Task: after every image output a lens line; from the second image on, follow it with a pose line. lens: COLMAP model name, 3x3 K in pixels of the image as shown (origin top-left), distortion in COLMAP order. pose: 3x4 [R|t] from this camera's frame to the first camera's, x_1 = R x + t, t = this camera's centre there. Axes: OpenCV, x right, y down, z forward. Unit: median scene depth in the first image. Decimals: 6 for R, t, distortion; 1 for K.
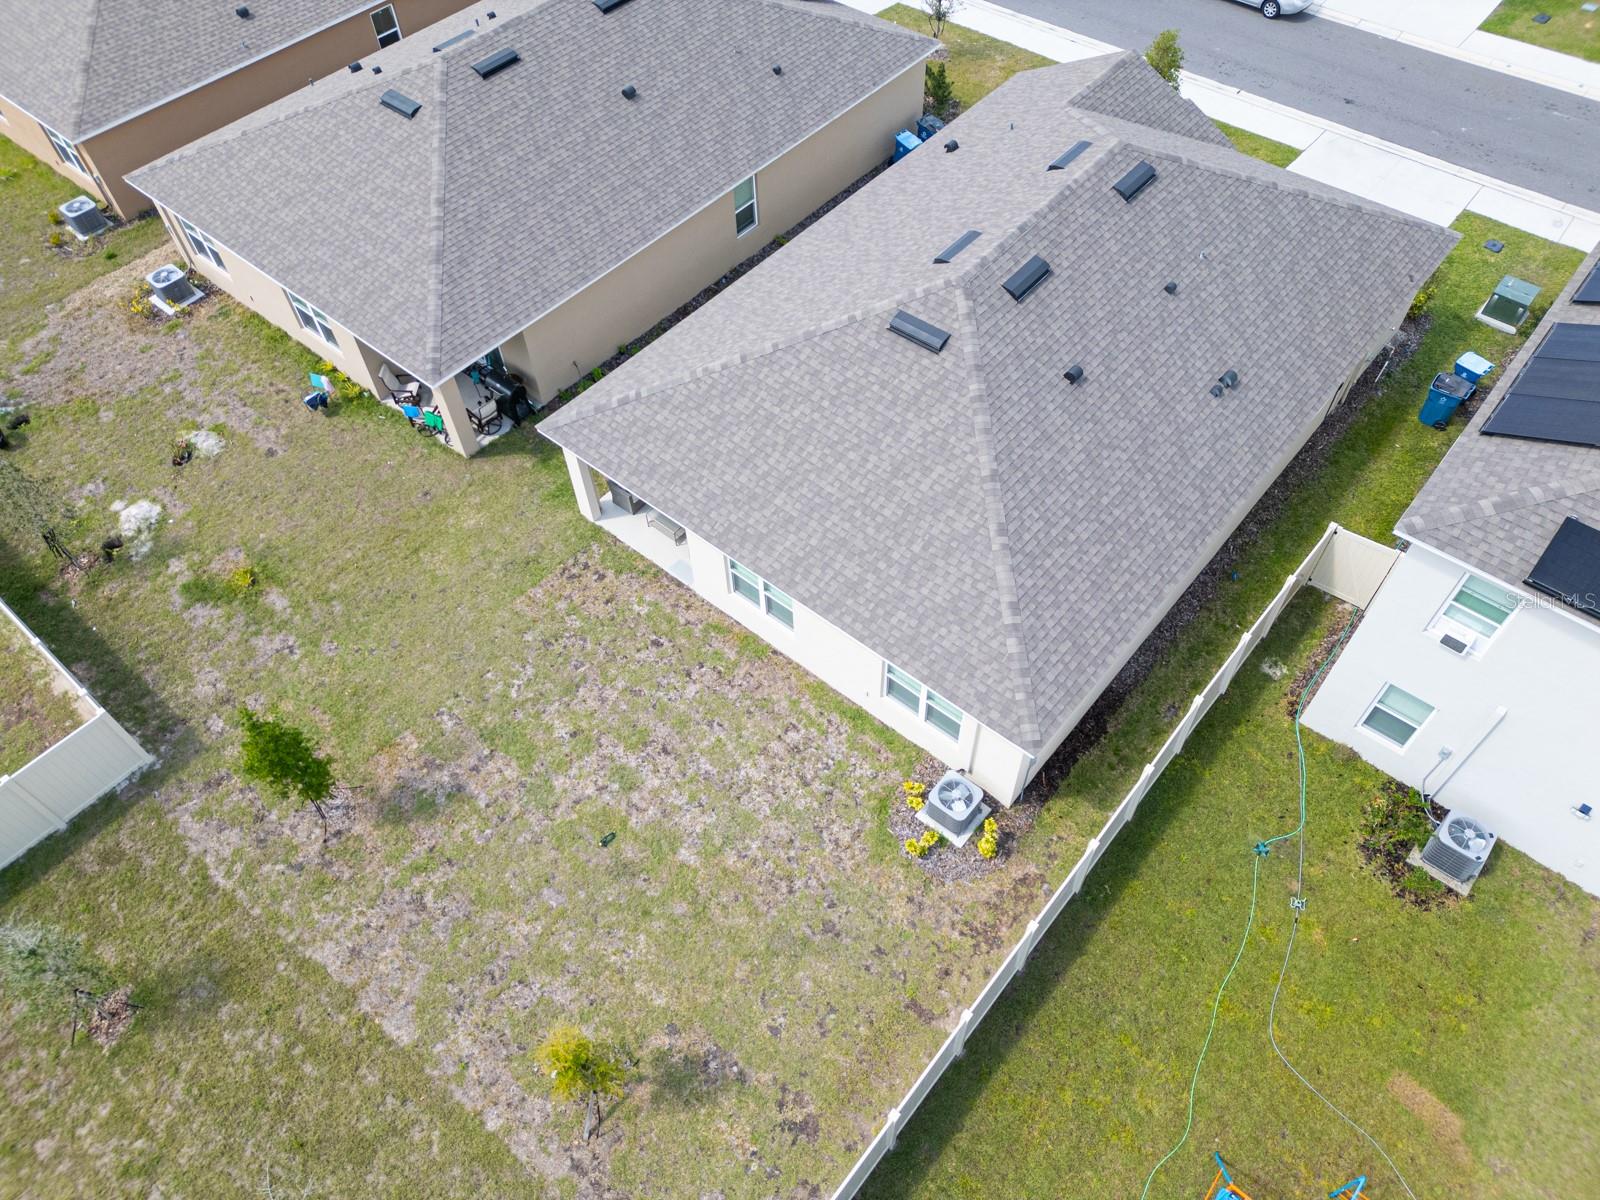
lens RADIAL K [[1123.5, 0, 798.8], [0, 1123.5, 591.4], [0, 0, 1]] dist [0.058187, -0.048161]
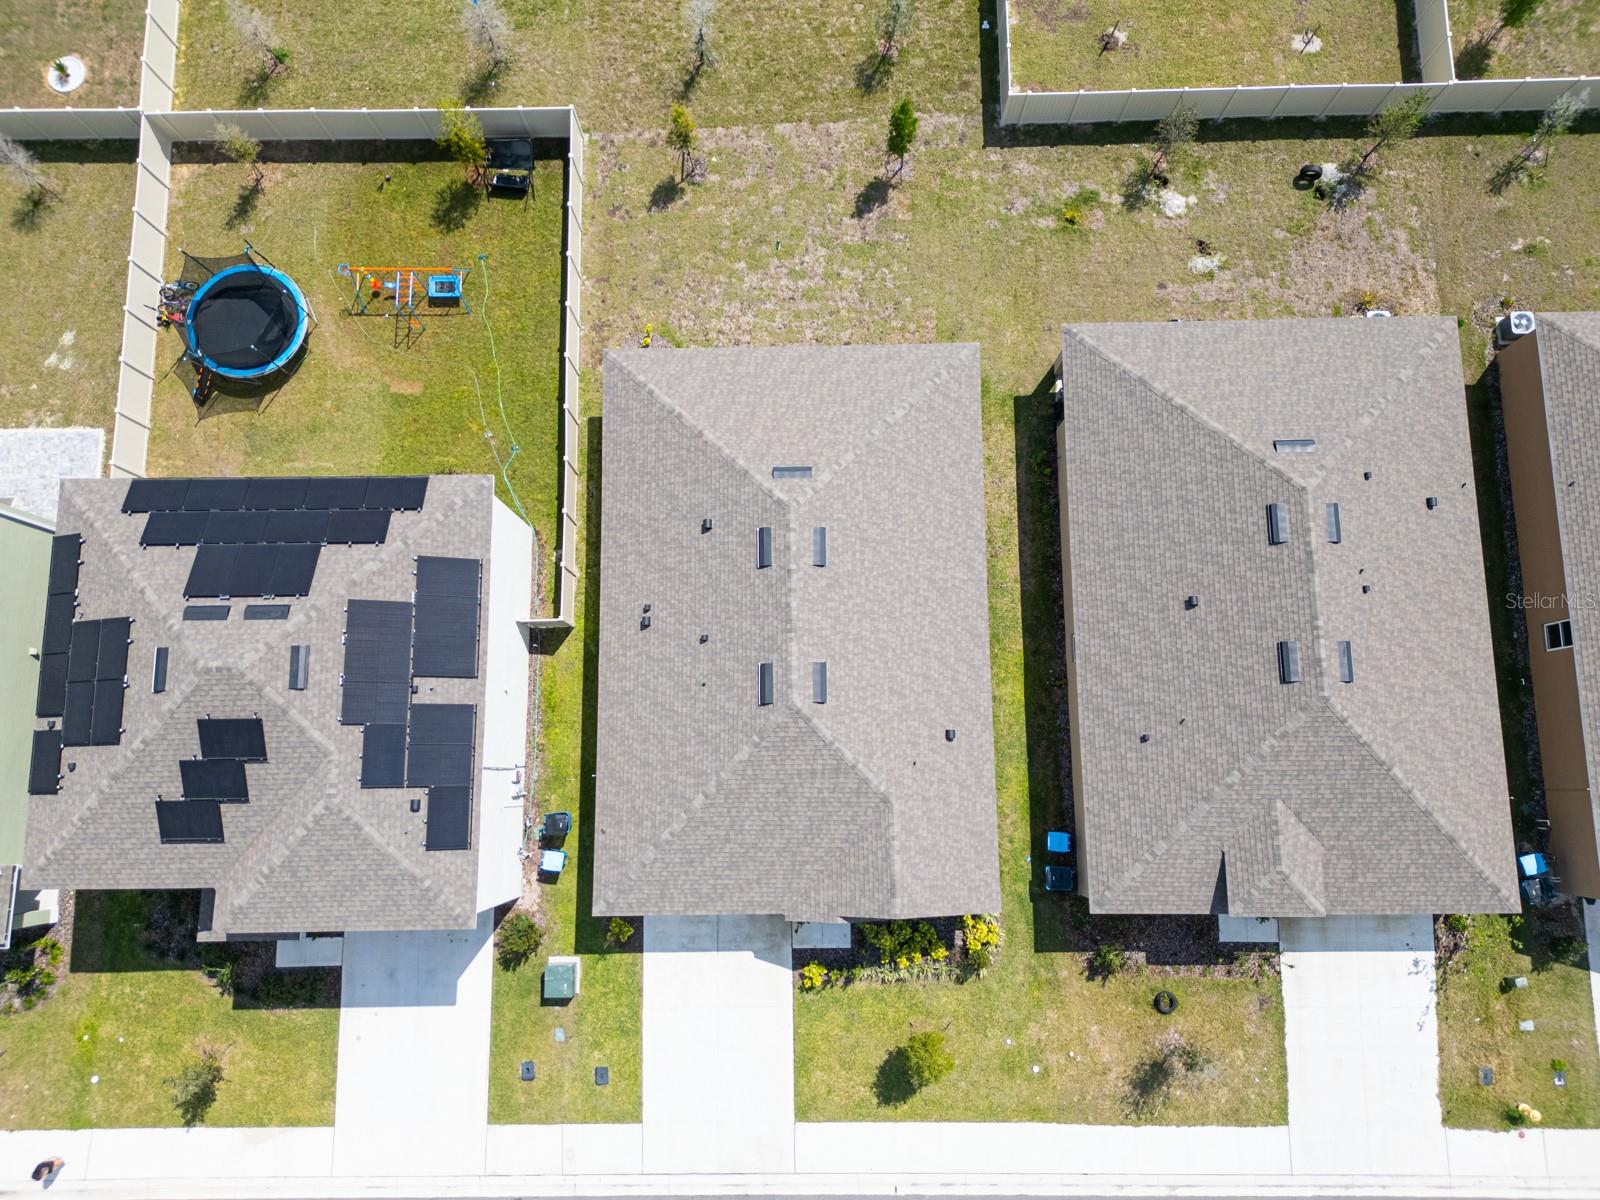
lens RADIAL K [[1123.5, 0, 795.9], [0, 1123.5, 600.9], [0, 0, 1]] dist [0.058187, -0.048161]
pose [[-0.756189, 0.650992, -0.066247, 0.322066], [-0.496205, -0.504484, 0.706595, -1.424747], [0.426567, 0.567191, 0.704511, -0.006493]]
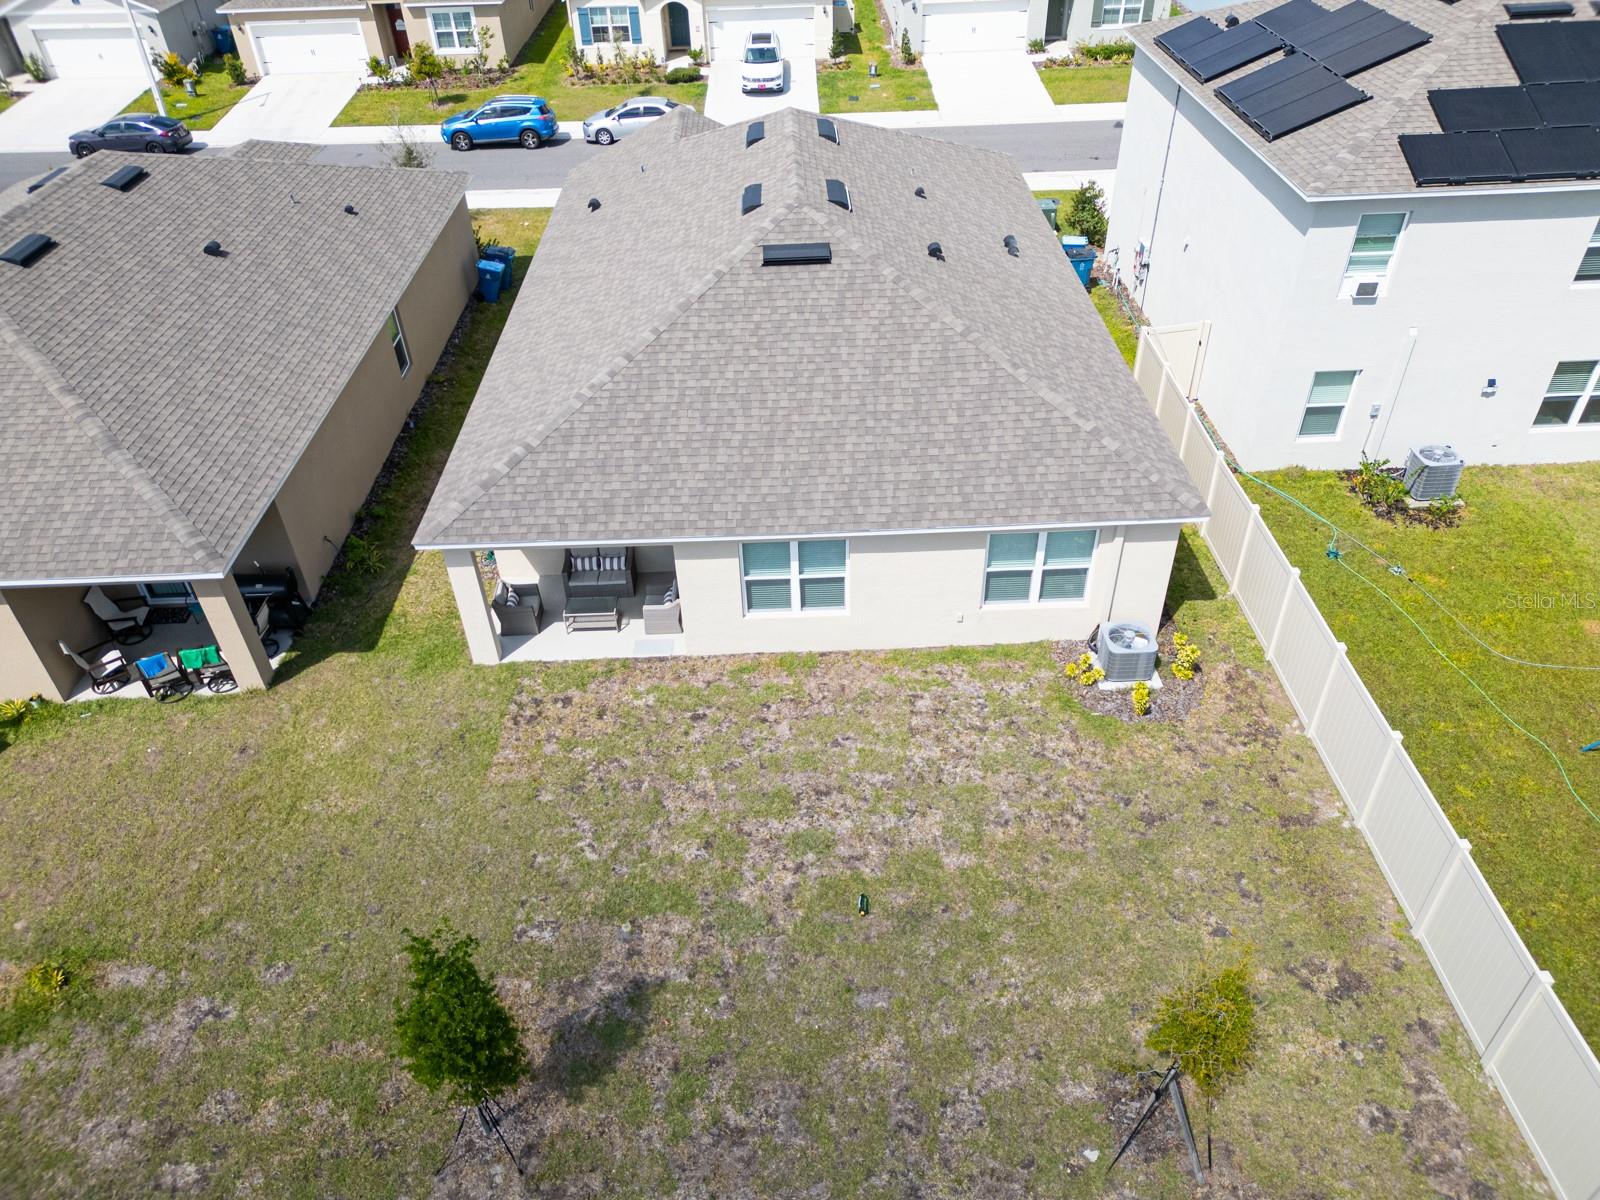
lens RADIAL K [[1123.5, 0, 795.3], [0, 1123.5, 593.4], [0, 0, 1]] dist [0.058187, -0.048161]
pose [[0.748654, -0.405552, 0.524447, -0.487866], [0.531852, 0.839675, -0.109907, 0.103875], [-0.395792, 0.361211, 0.844320, 0.316526]]
